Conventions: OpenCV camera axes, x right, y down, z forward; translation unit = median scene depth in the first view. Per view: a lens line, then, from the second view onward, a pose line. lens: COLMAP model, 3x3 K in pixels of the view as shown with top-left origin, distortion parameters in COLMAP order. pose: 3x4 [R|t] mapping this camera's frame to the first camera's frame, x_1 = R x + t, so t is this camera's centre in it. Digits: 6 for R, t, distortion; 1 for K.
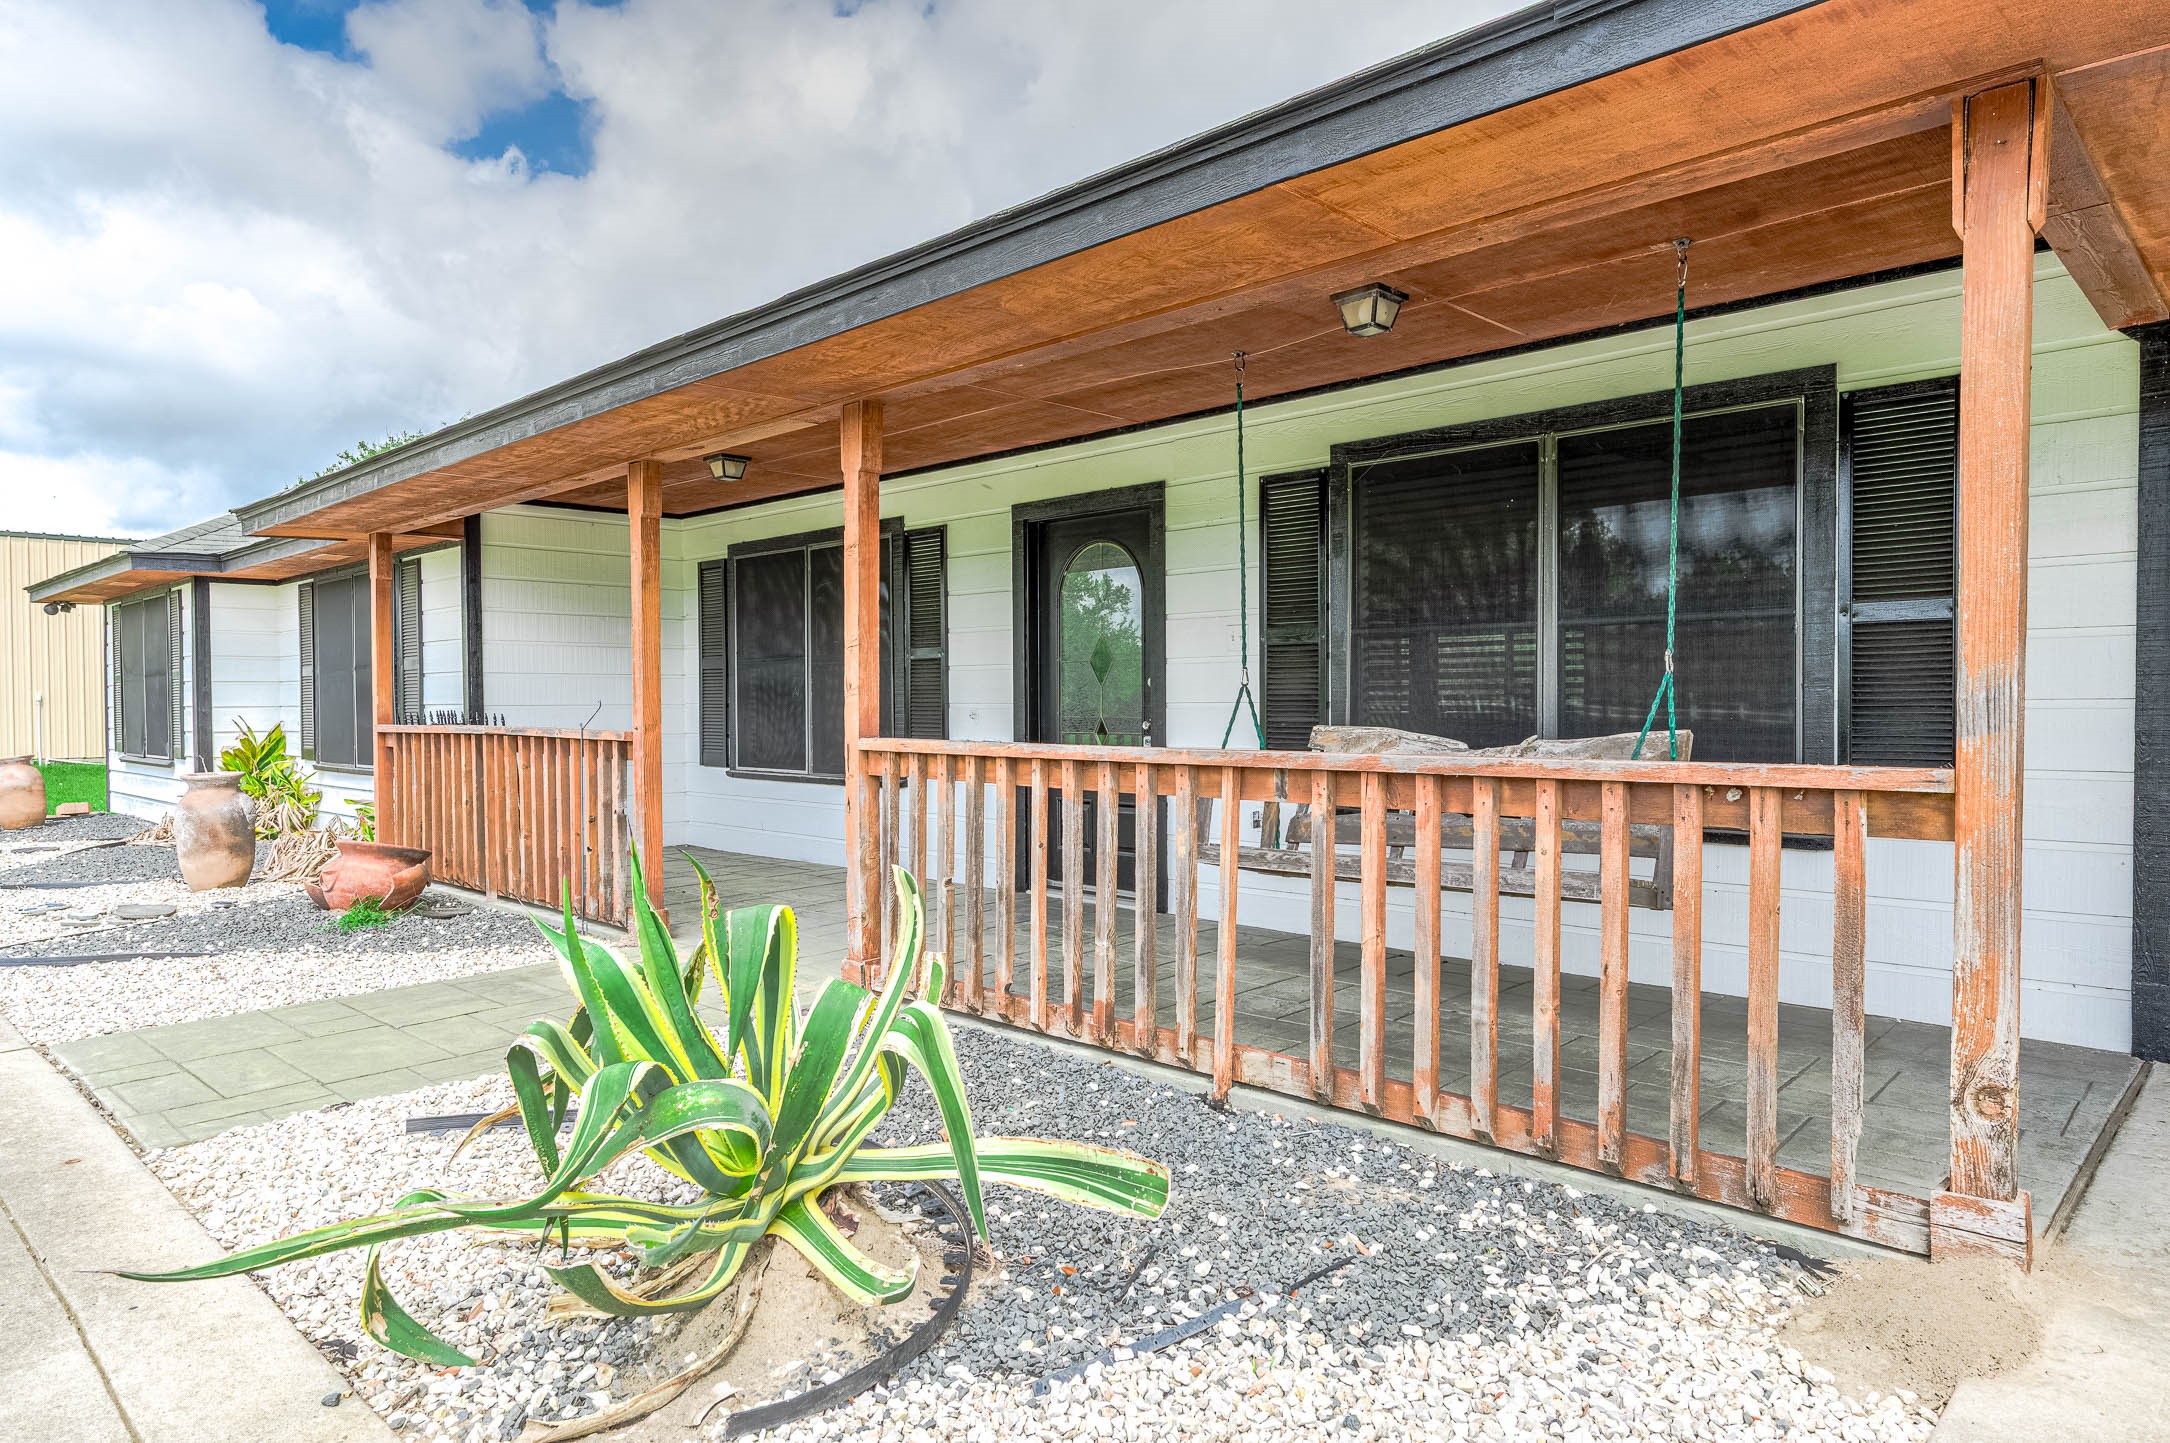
lens RADIAL K [[1305.8, 0, 1088.3], [0, 1305.8, 724.4], [0, 0, 1]] dist [0.004253, 0.000896]
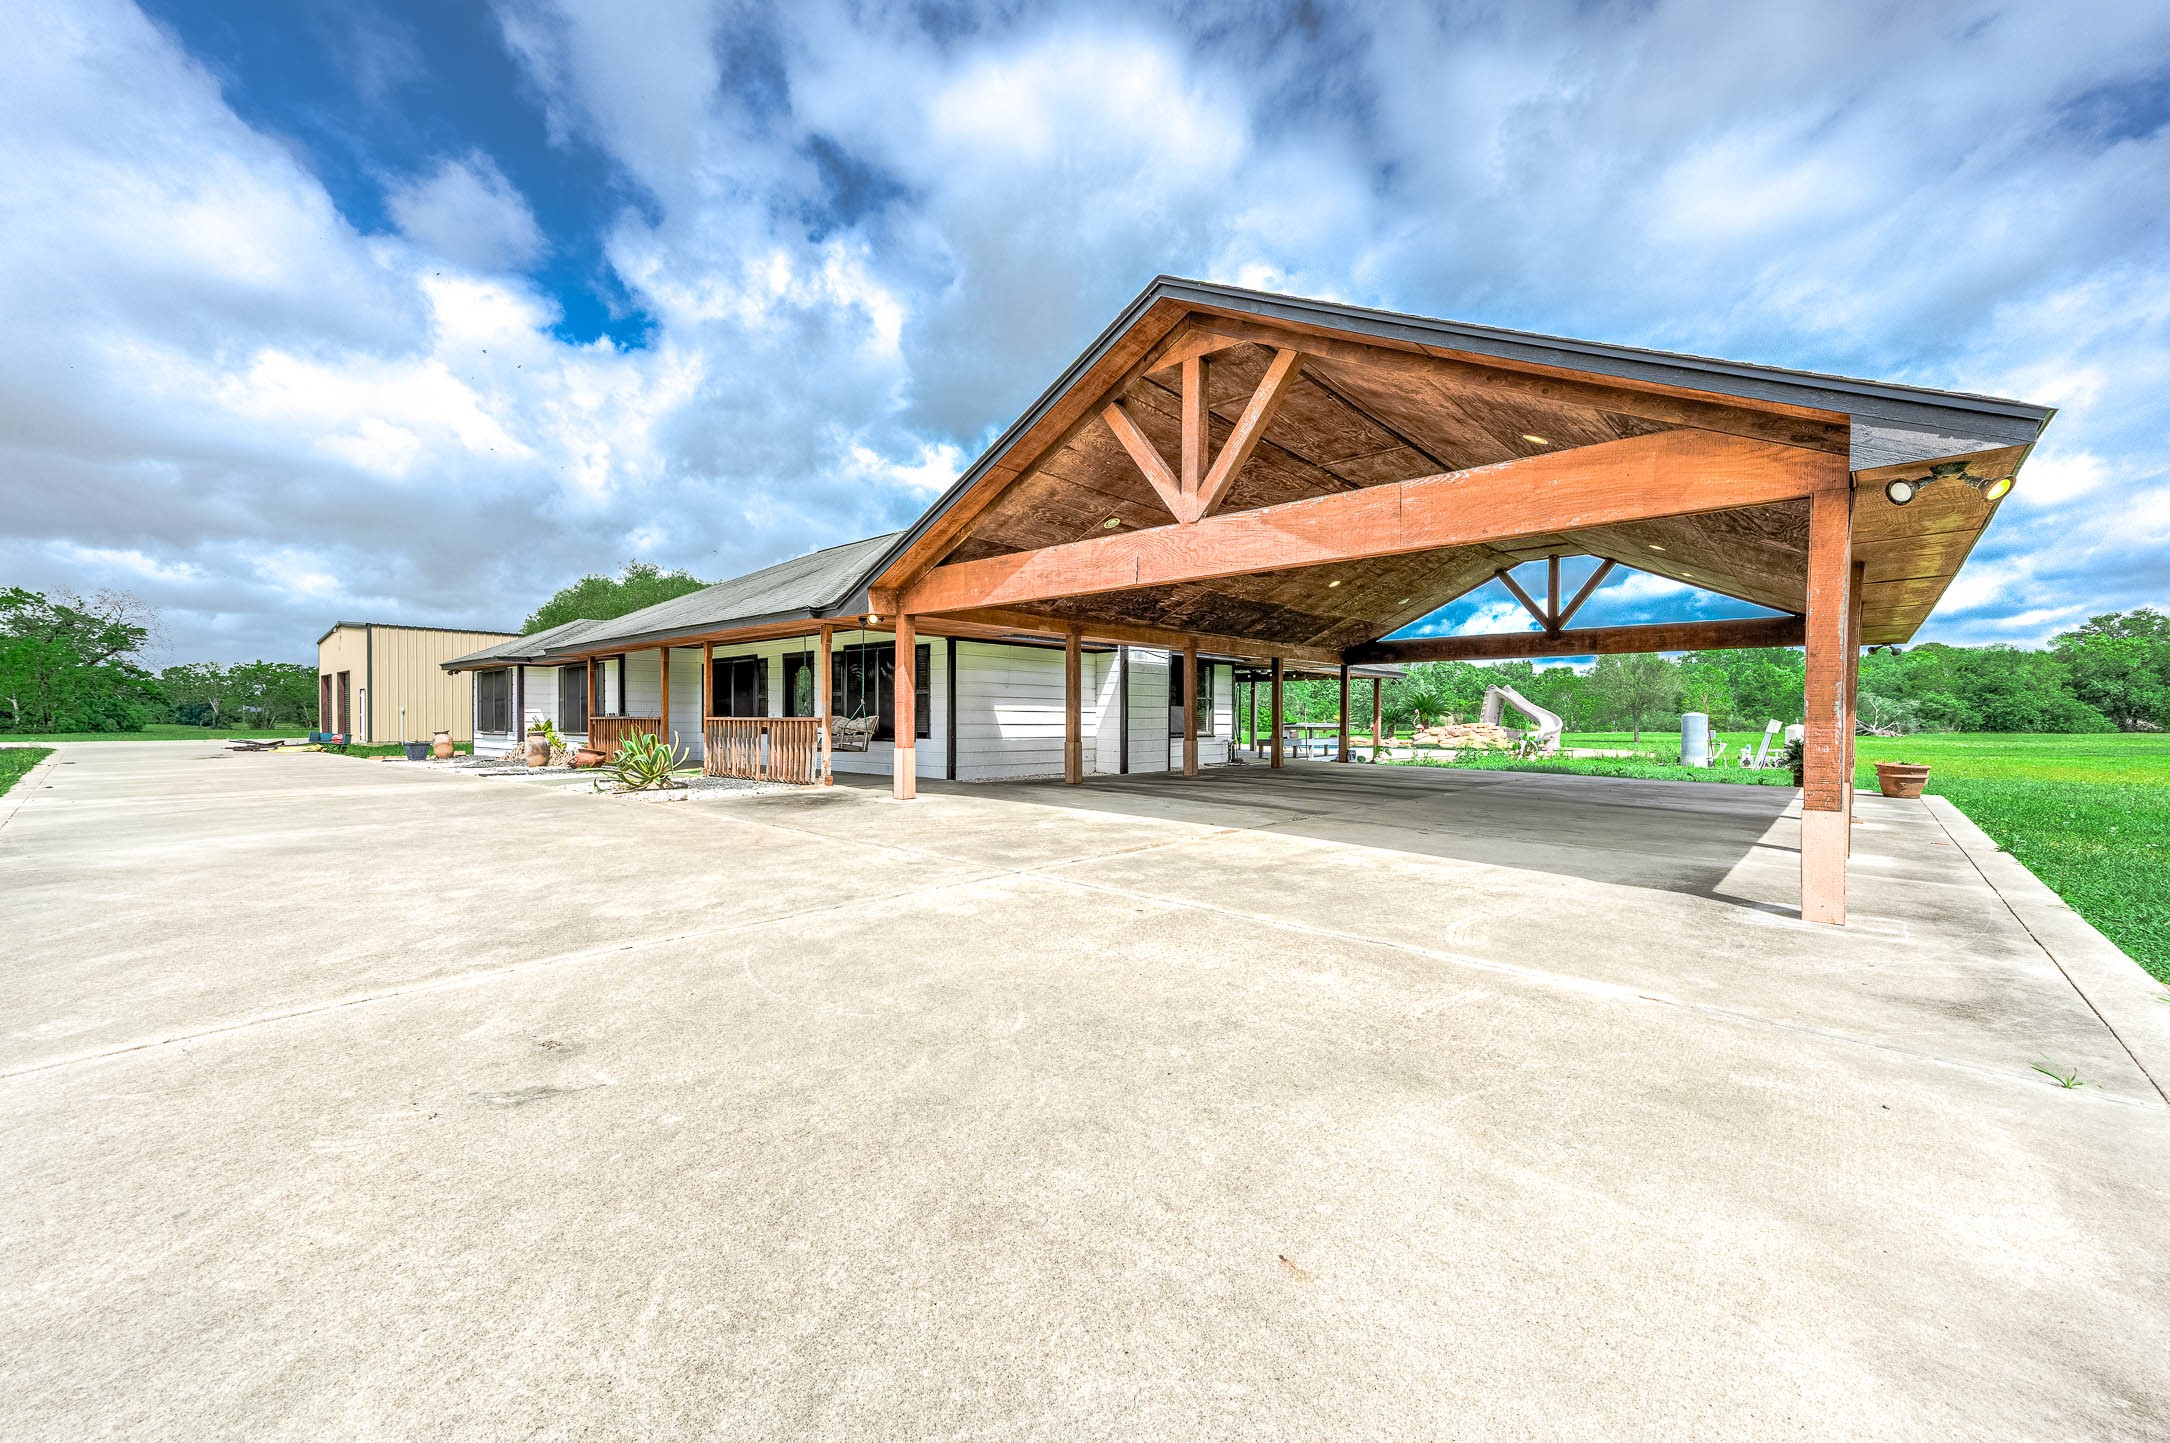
lens RADIAL K [[856.5, 0, 1079.2], [0, 856.5, 722.0], [0, 0, 1]] dist [0.022006, 0.000396]
pose [[0.999387, 0.012706, 0.032623, 0.490565], [-0.011932, 0.999645, -0.023809, 0.041533], [-0.032914, 0.023406, 0.999184, -0.963604]]
